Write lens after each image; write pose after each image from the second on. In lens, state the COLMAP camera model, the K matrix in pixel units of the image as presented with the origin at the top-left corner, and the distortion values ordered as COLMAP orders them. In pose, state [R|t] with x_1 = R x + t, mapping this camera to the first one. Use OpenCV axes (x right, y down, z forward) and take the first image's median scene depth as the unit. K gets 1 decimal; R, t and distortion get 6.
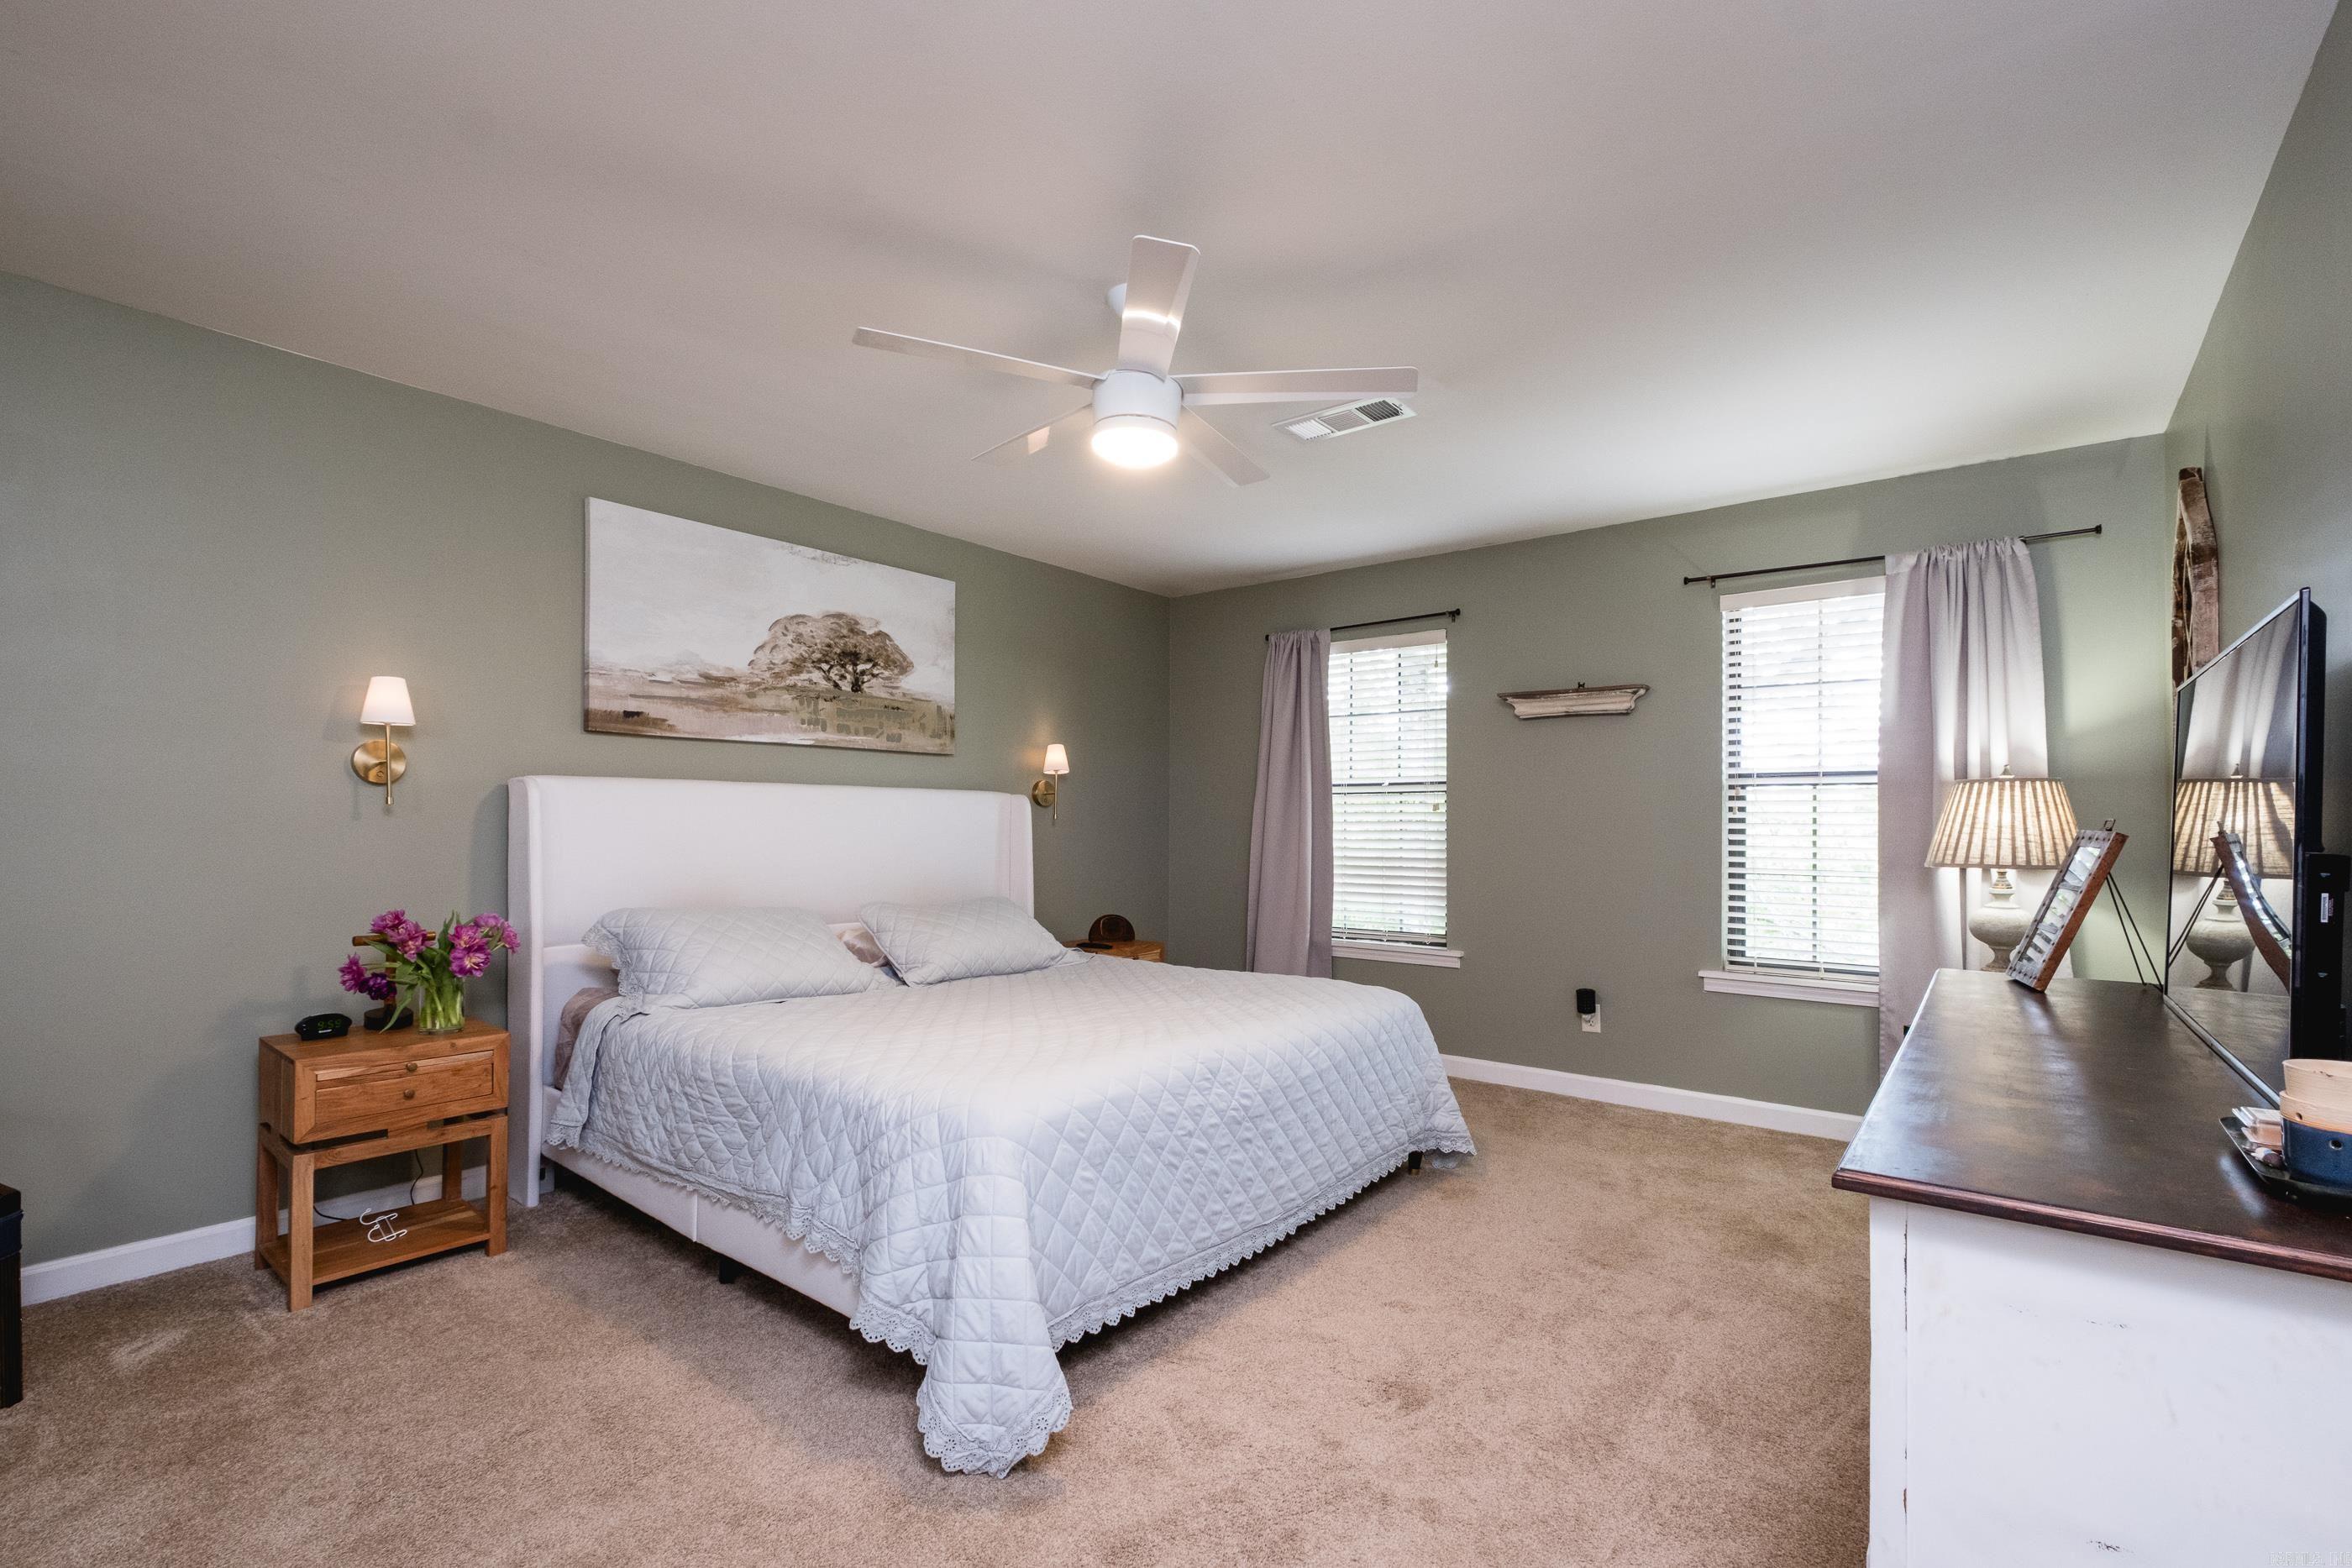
lens RADIAL K [[1030.9, 0, 1185.1], [0, 1030.9, 830.6], [0, 0, 1]] dist [0.008150, -0.004786]
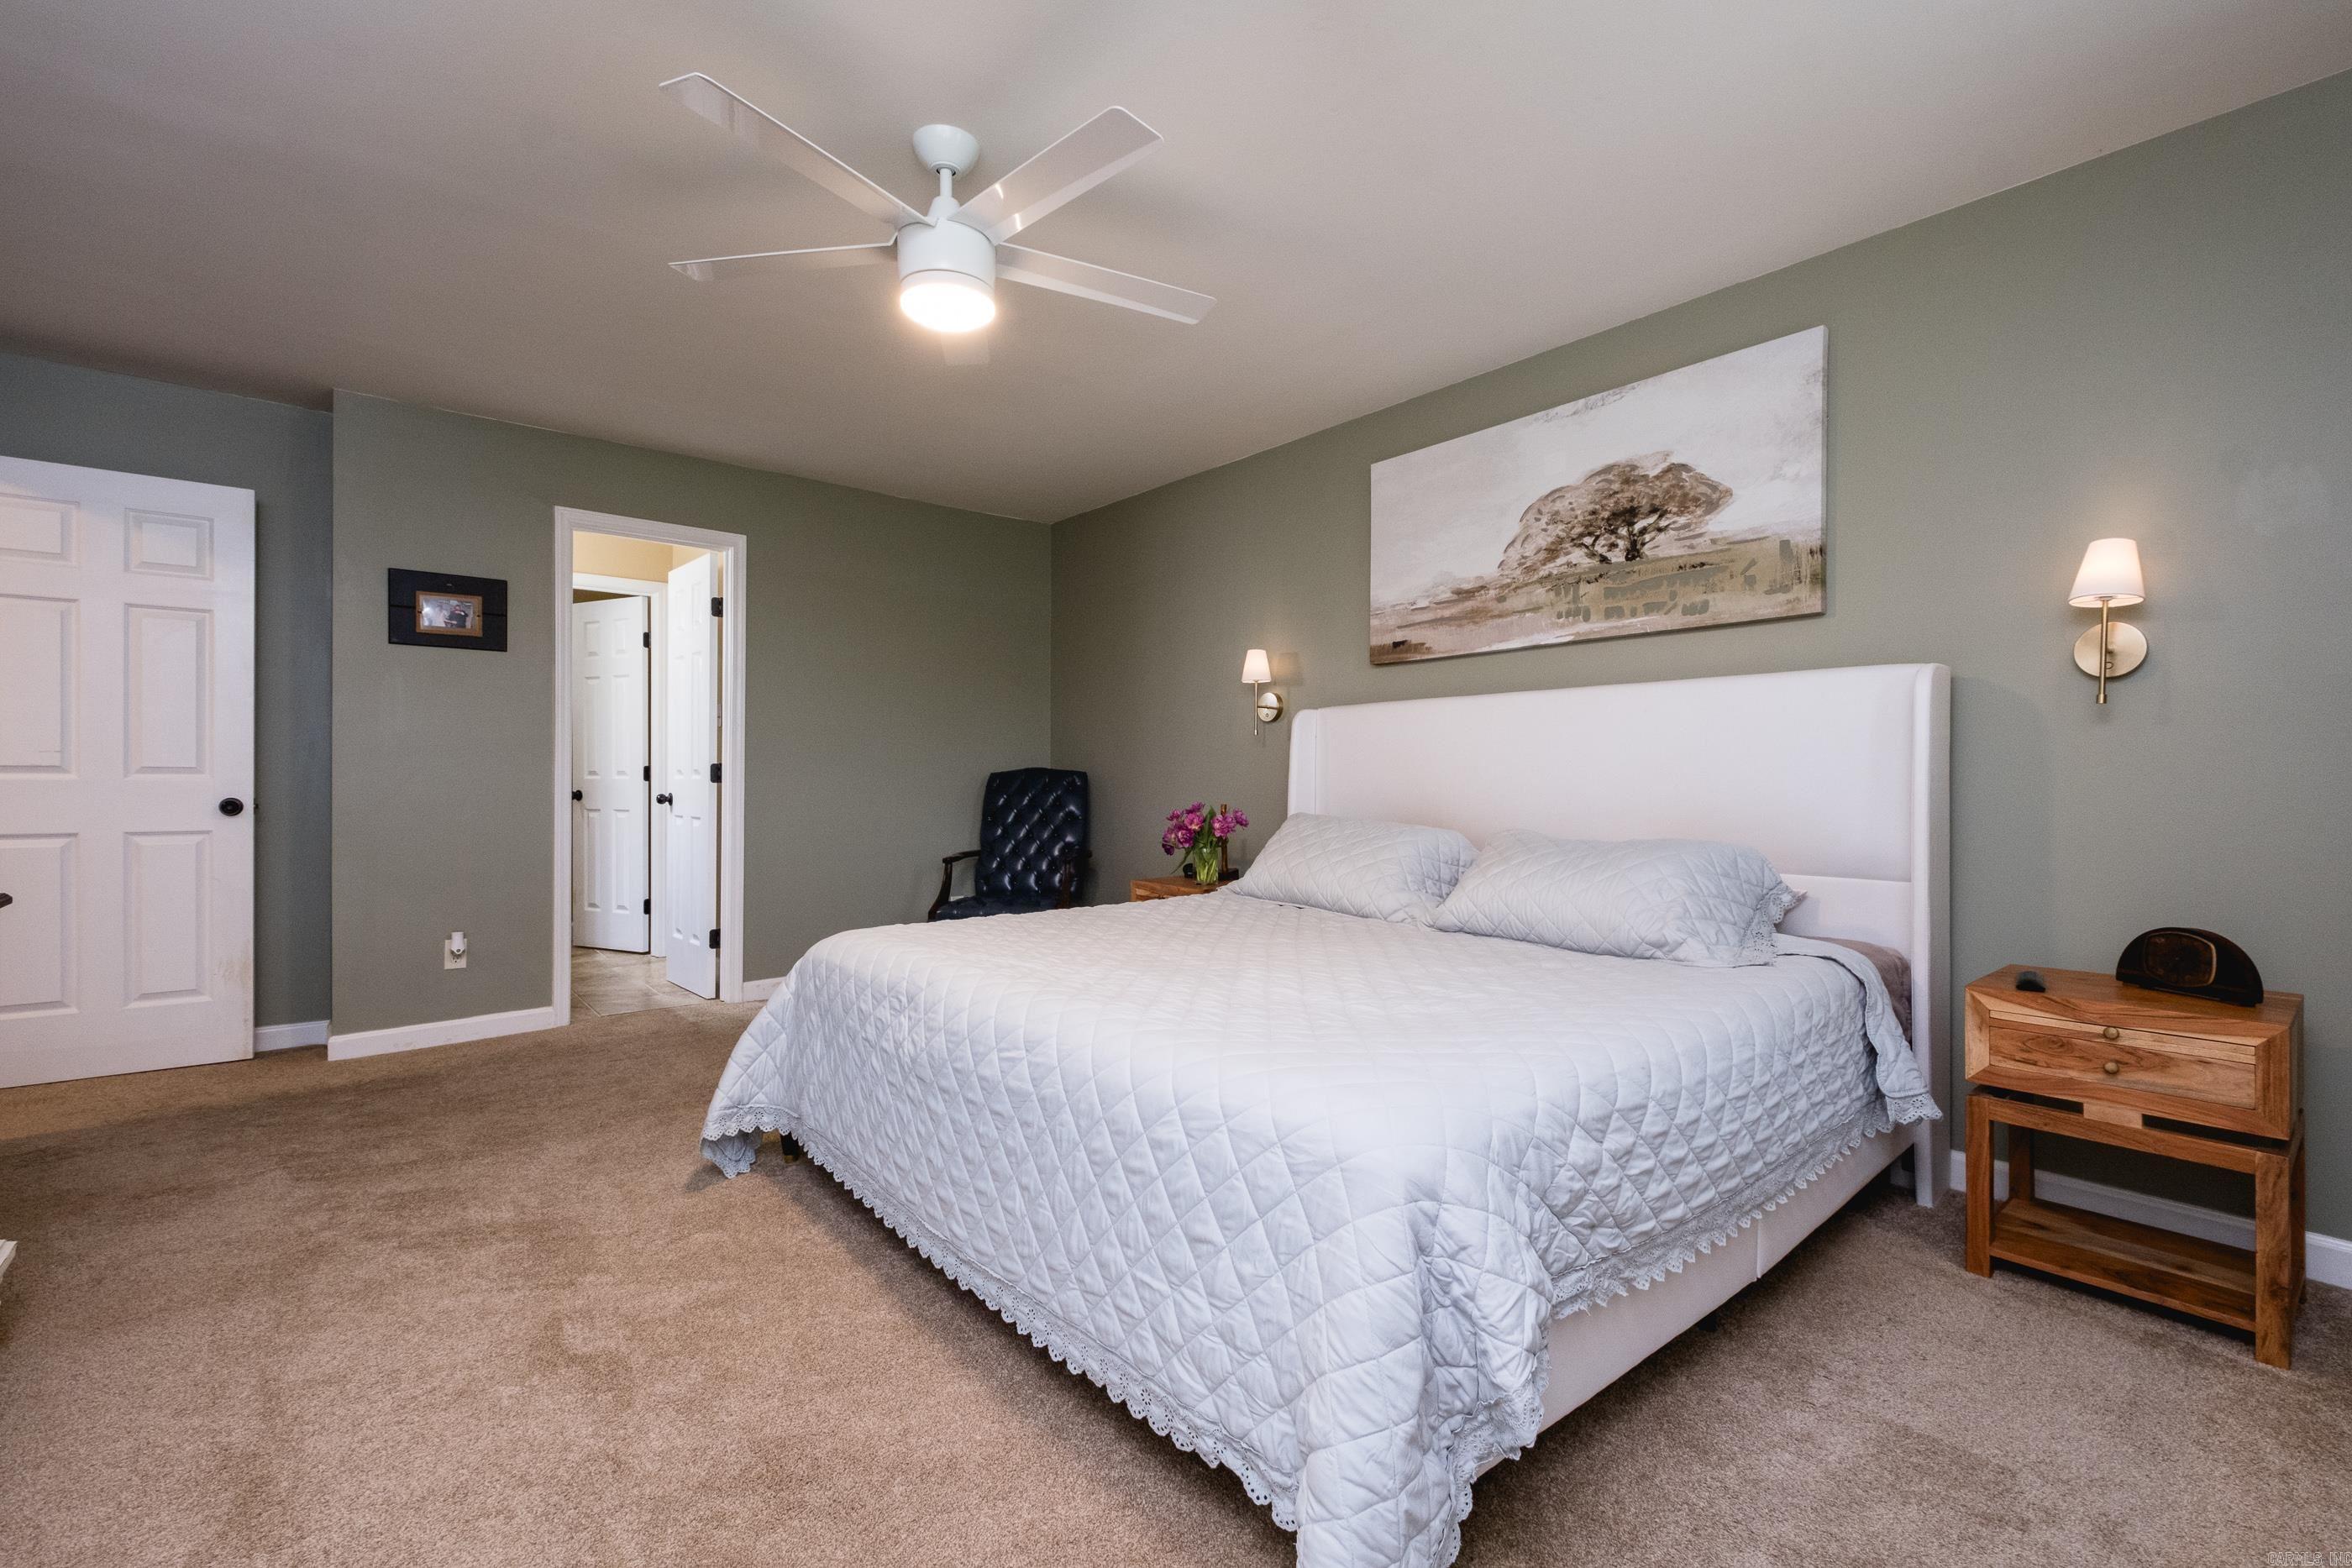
lens RADIAL K [[1030.9, 0, 1168.4], [0, 1030.9, 775.4], [0, 0, 1]] dist [0.008150, -0.004786]
pose [[-0.226610, -0.018268, -0.973814, 0.505229], [-0.016440, 0.999753, -0.014929, 0.040804], [0.973847, 0.012627, -0.226855, 0.873567]]
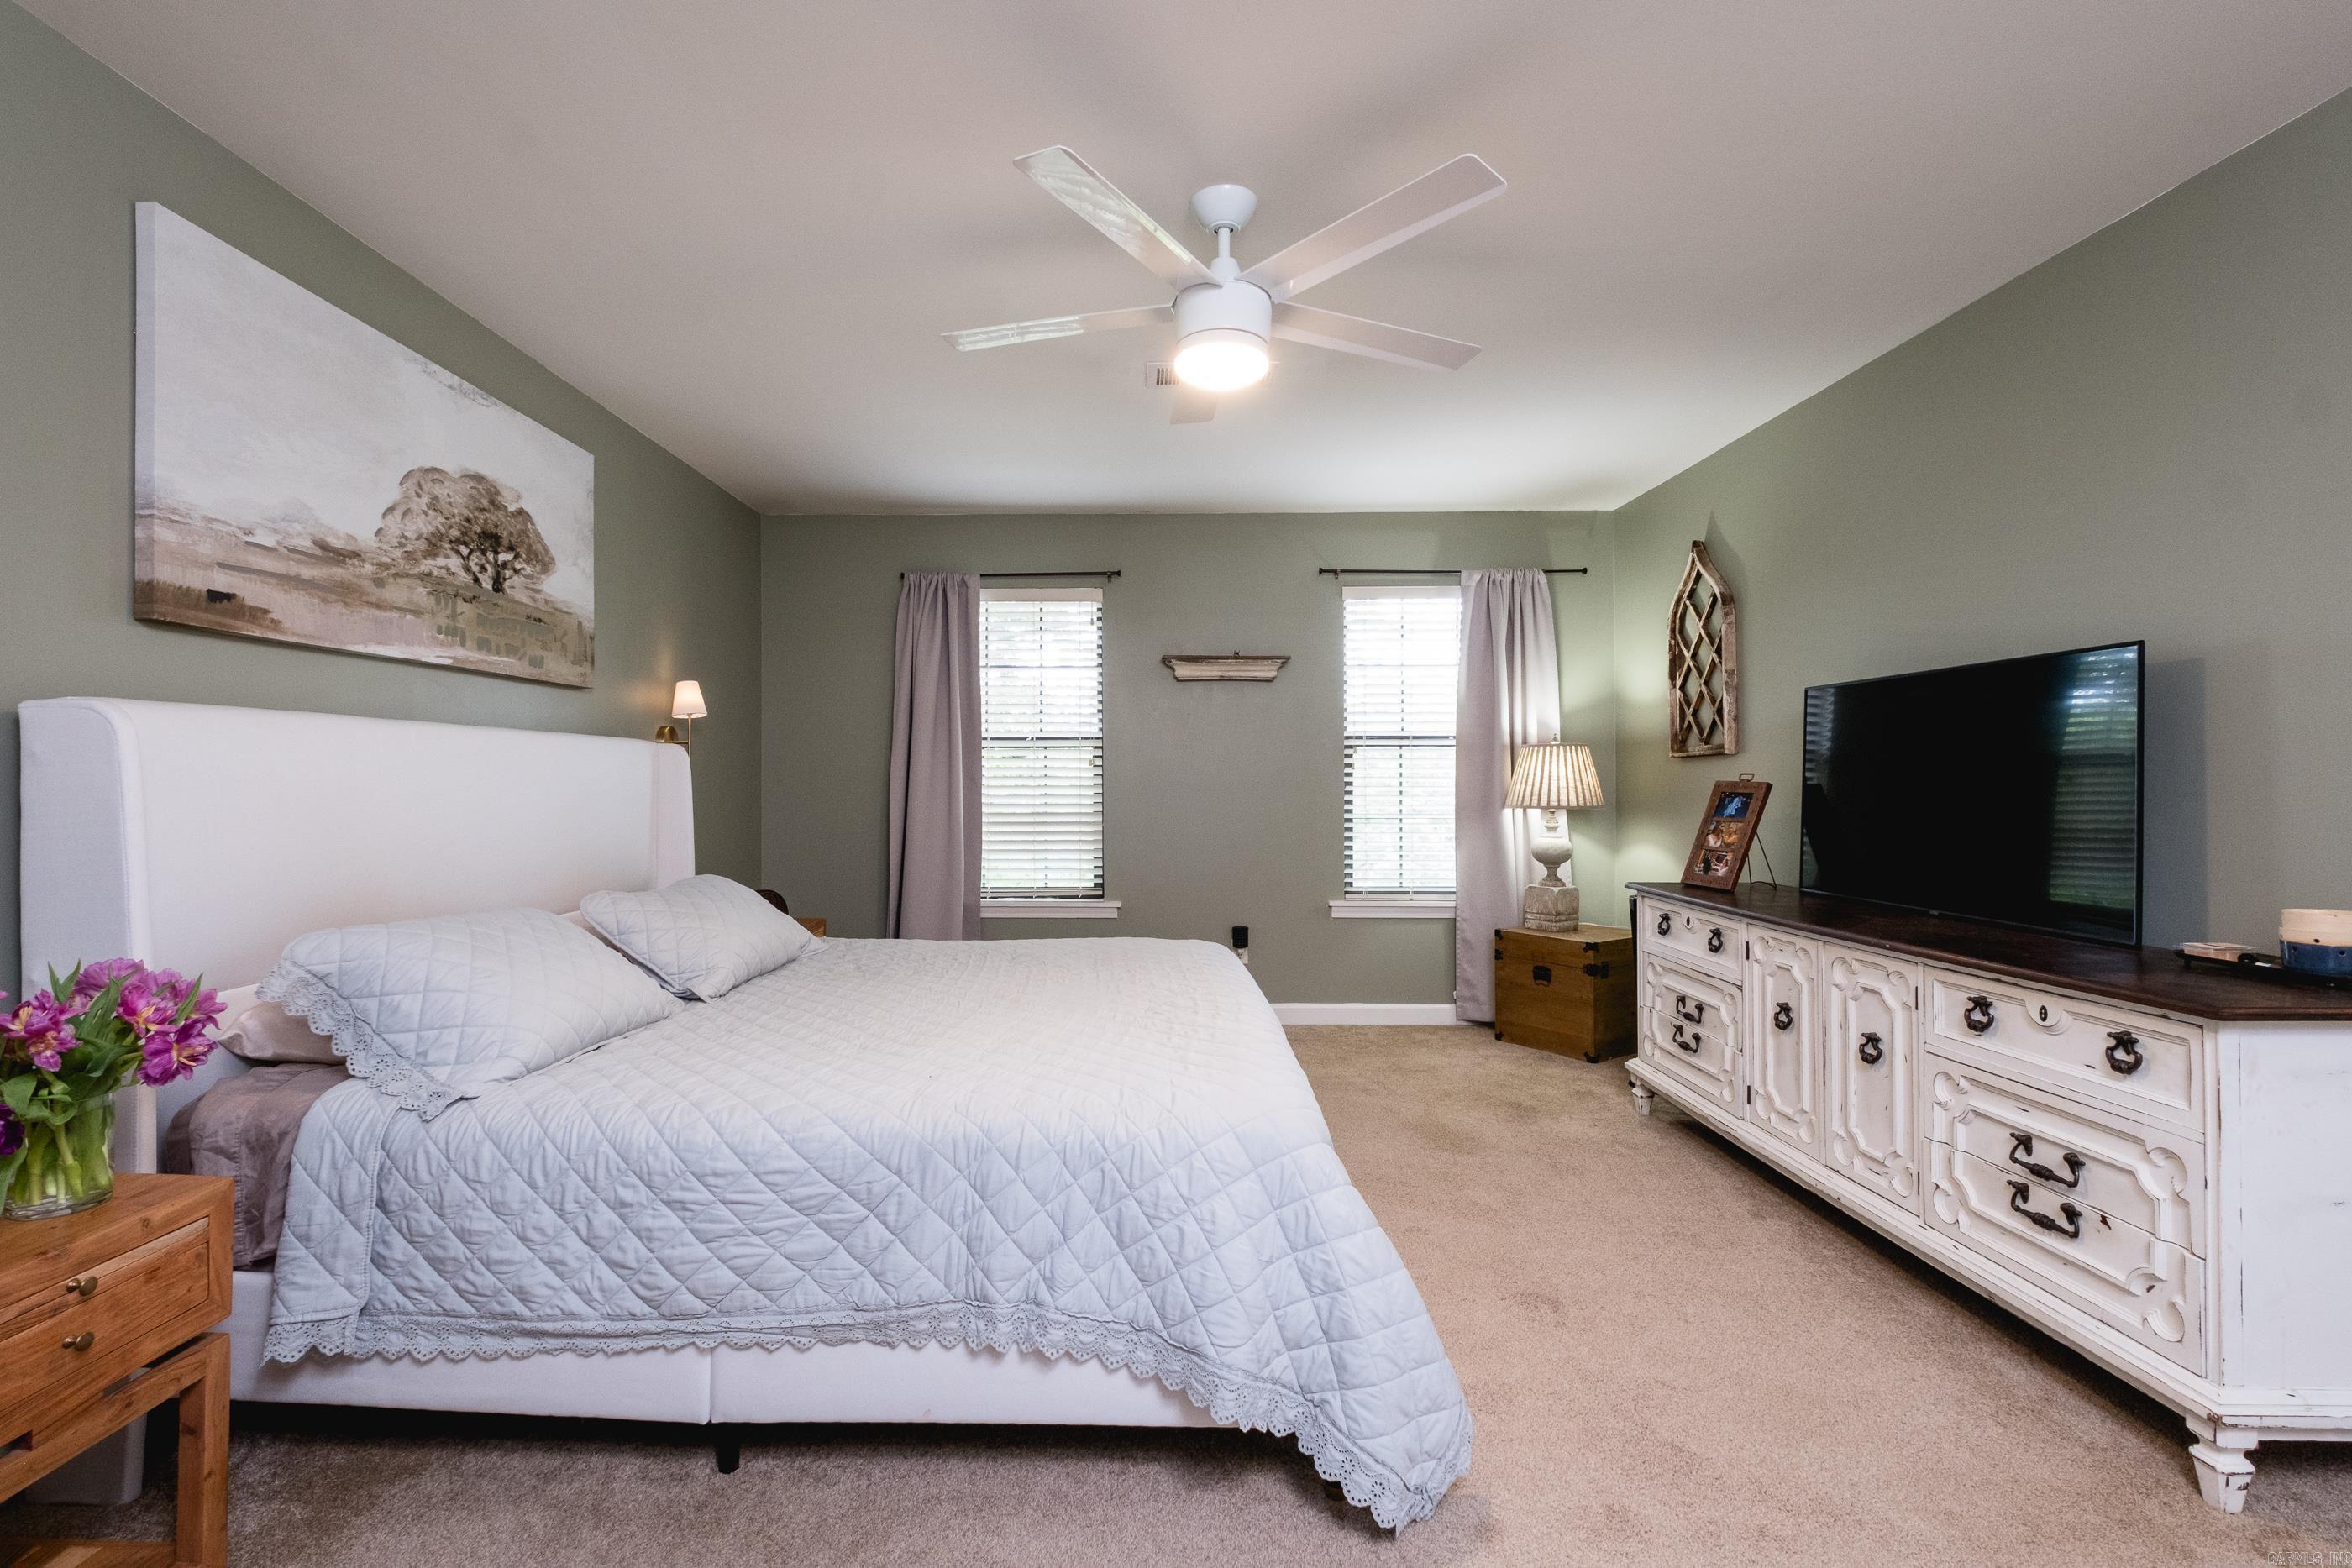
lens RADIAL K [[1030.9, 0, 1128.4], [0, 1030.9, 786.1], [0, 0, 1]] dist [0.008150, -0.004786]
pose [[0.800934, -0.009344, 0.598679, -0.410293], [0.008280, 0.999955, 0.004530, -0.004064], [-0.598695, 0.001329, 0.800976, 0.198717]]
